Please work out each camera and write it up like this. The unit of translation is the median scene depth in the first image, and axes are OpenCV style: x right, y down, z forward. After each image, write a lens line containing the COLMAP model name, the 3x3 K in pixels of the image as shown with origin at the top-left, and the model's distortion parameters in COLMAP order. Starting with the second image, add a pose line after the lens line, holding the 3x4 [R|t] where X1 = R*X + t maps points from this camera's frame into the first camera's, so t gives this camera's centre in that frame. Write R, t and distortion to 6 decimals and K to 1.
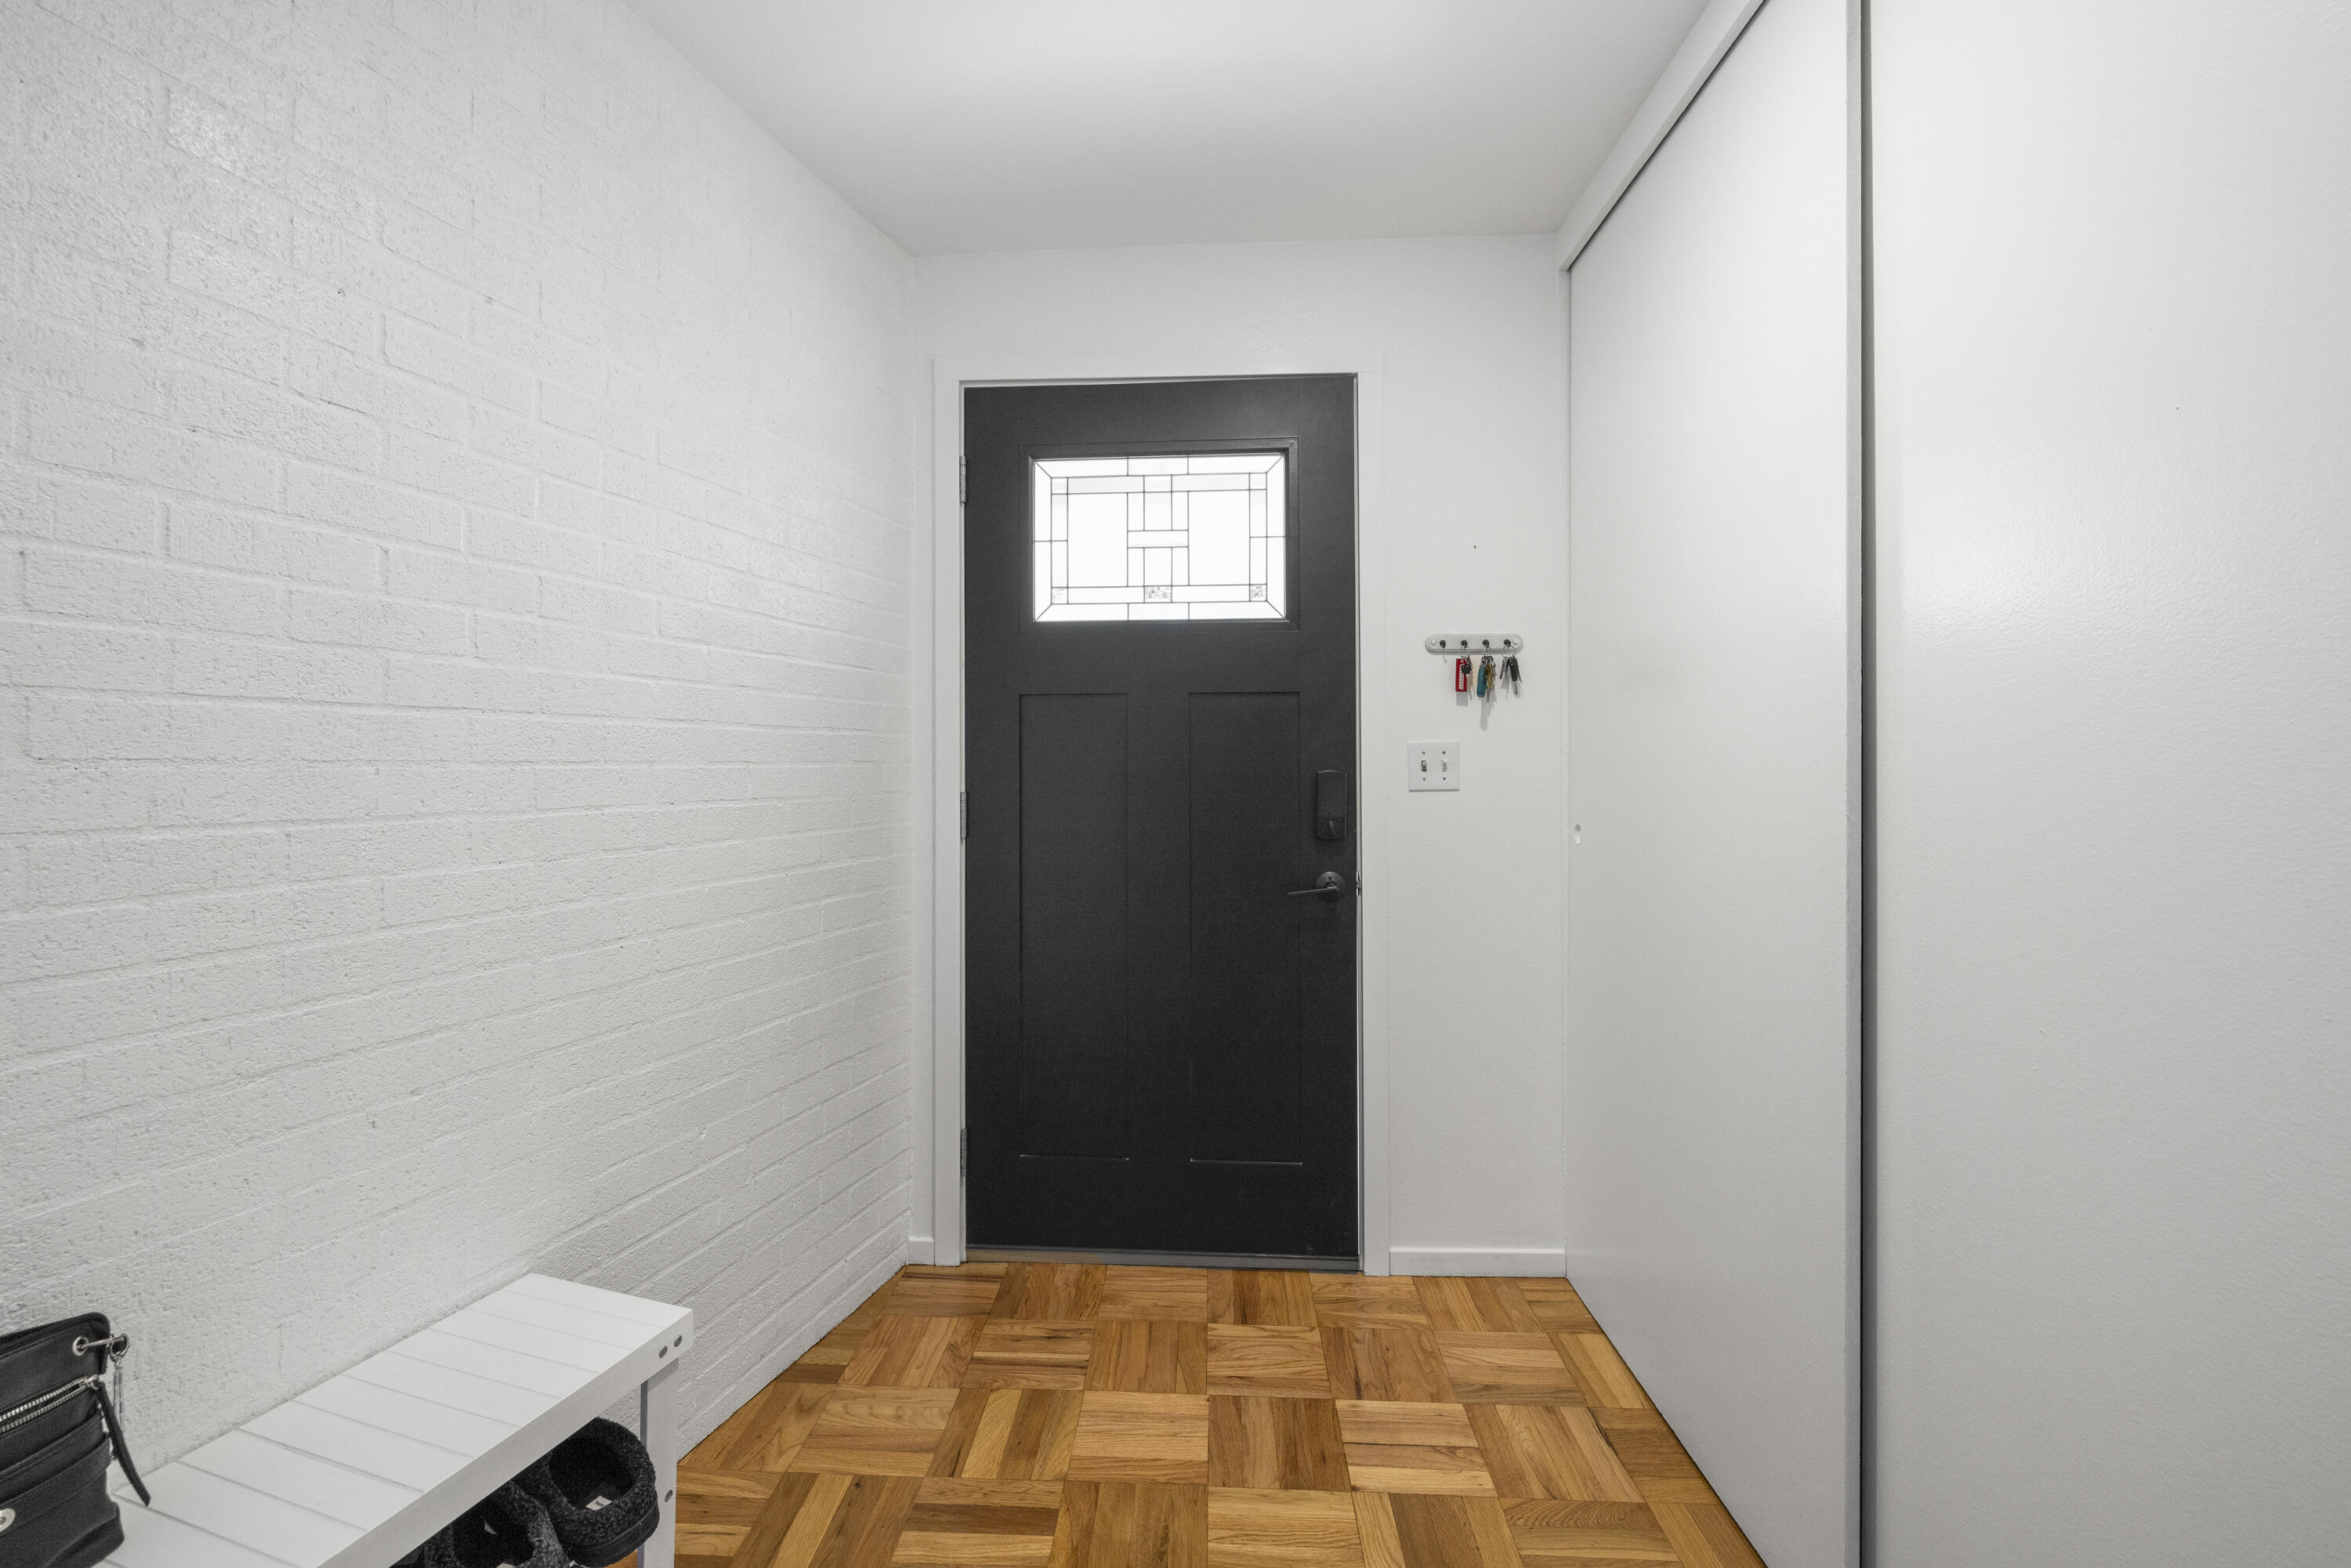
lens RADIAL K [[990.3, 0, 1169.6], [0, 990.3, 761.8], [0, 0, 1]] dist [0.001314, 0.000019]
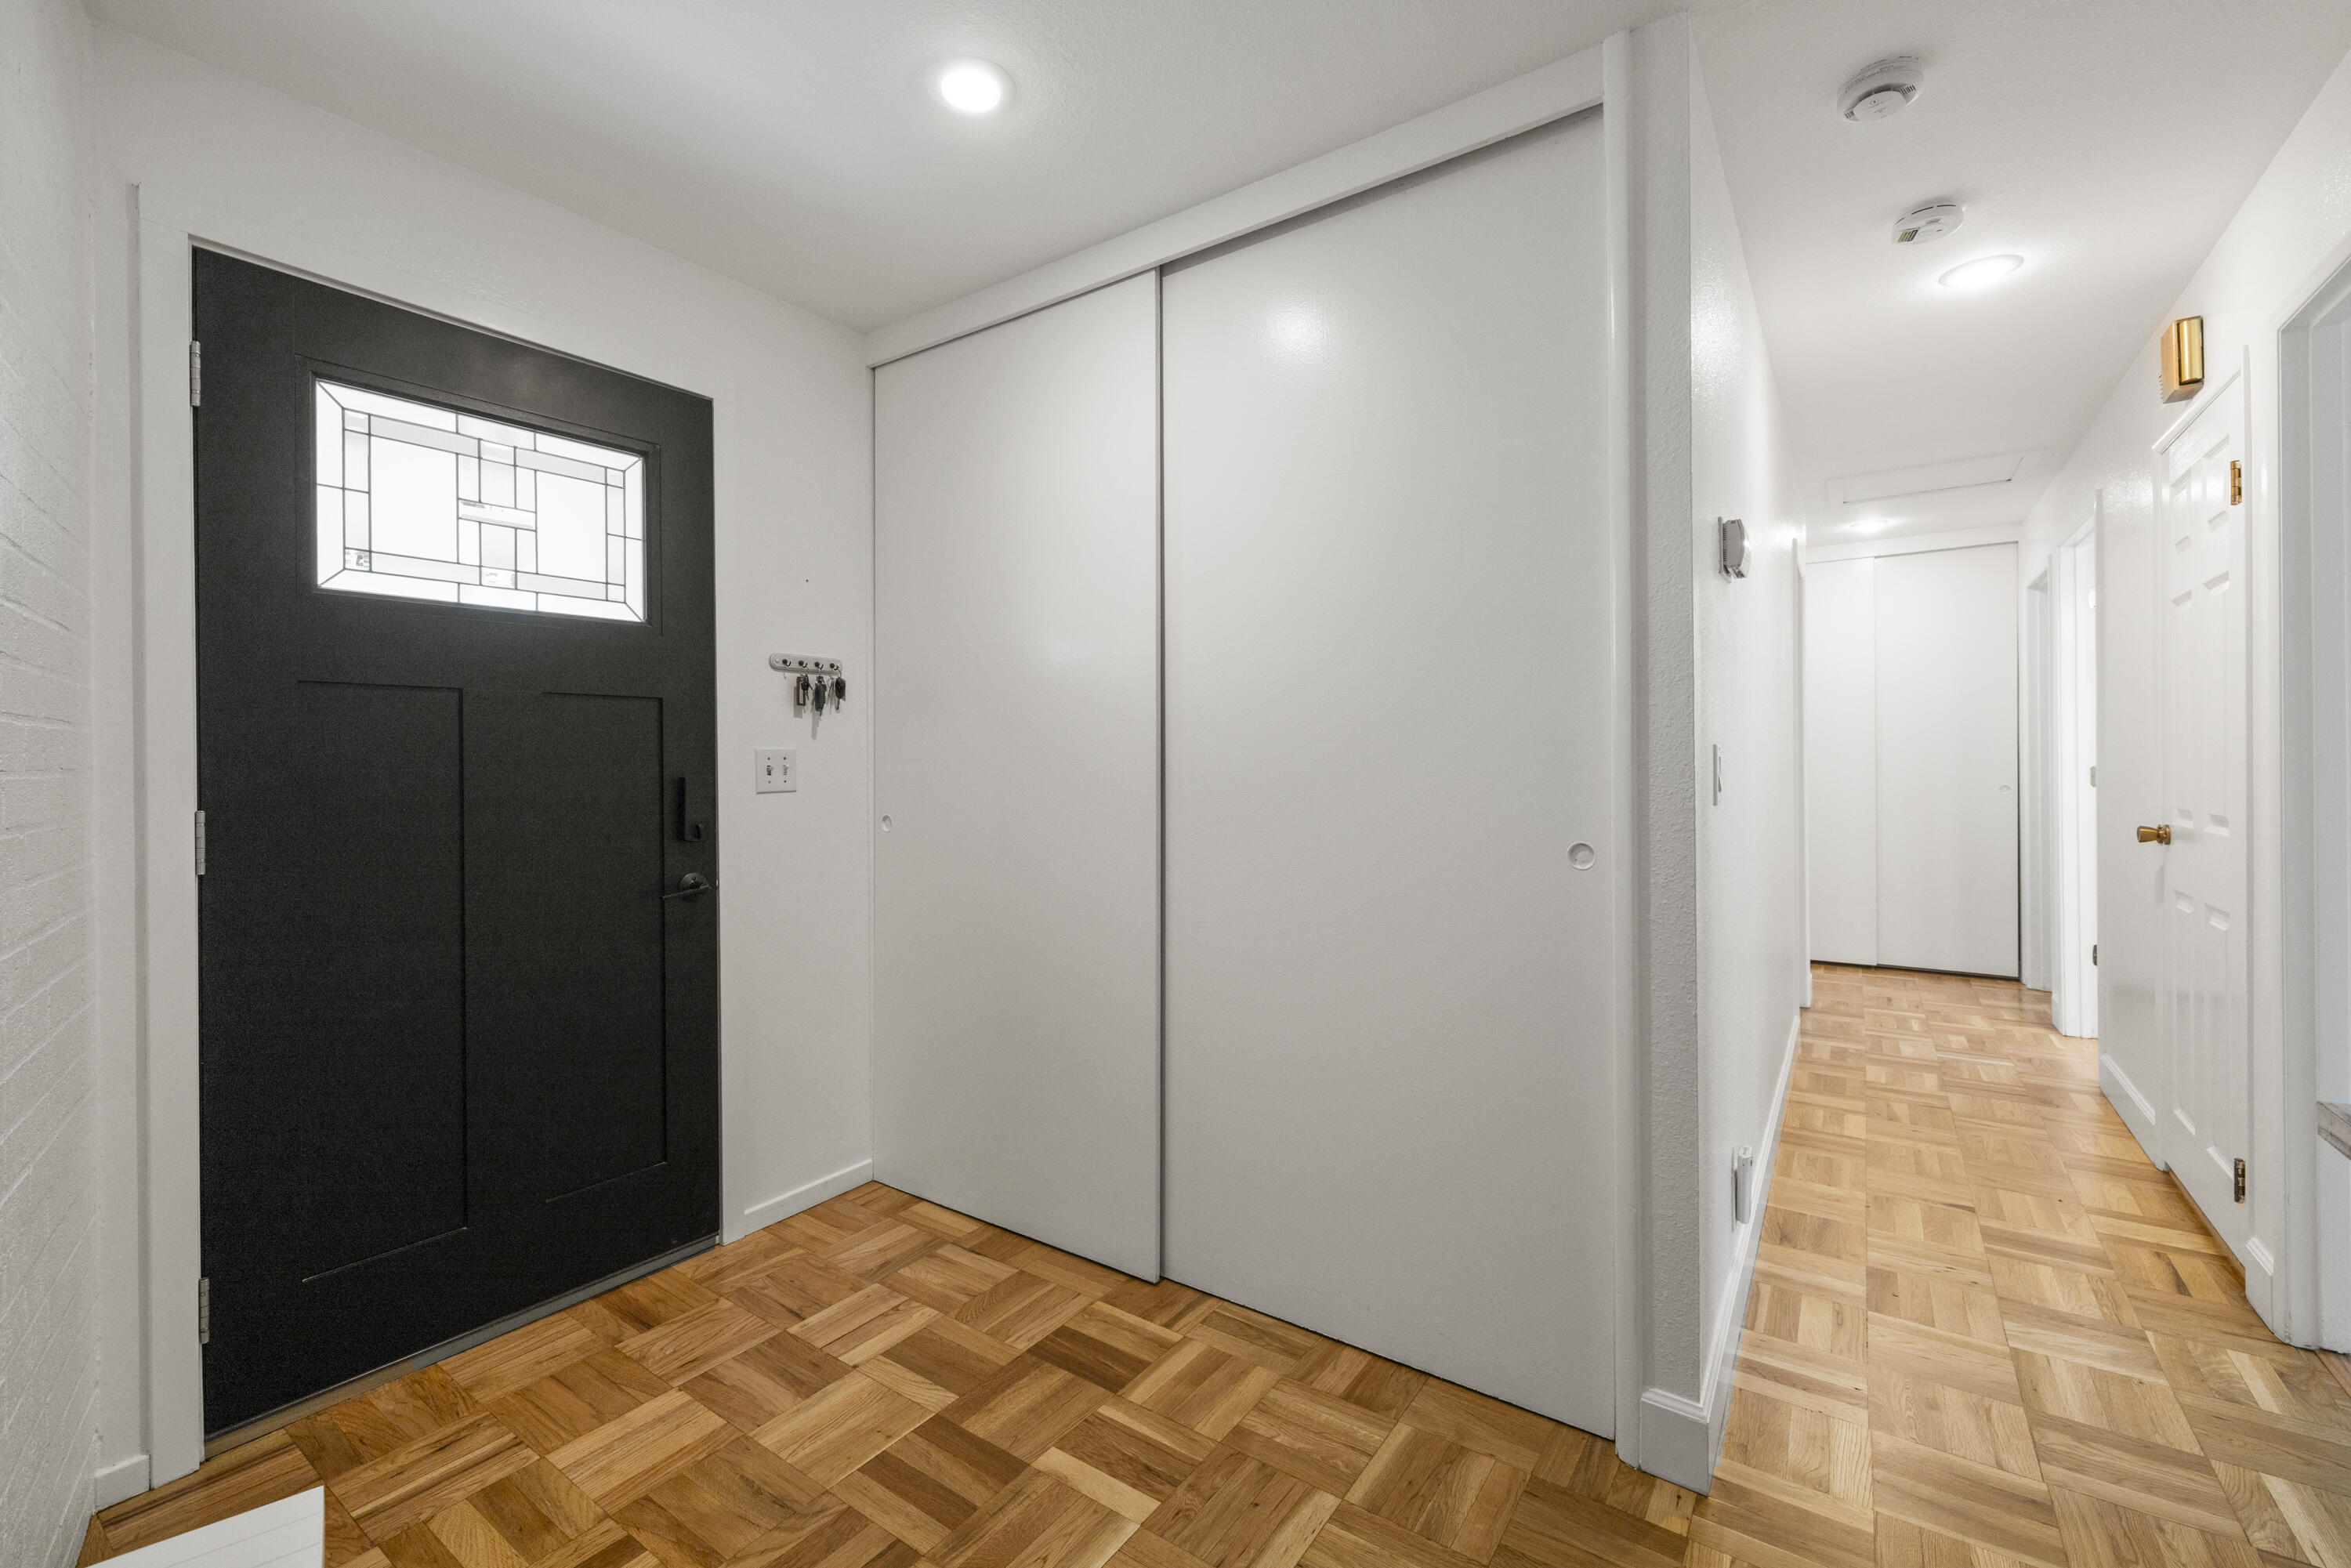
lens RADIAL K [[990.3, 0, 1168.9], [0, 990.3, 776.6], [0, 0, 1]] dist [0.001314, 0.000019]
pose [[0.535411, -0.013561, 0.844483, -0.450266], [0.001893, 0.999888, 0.014856, -0.004430], [-0.844590, -0.006355, 0.535376, 0.022231]]
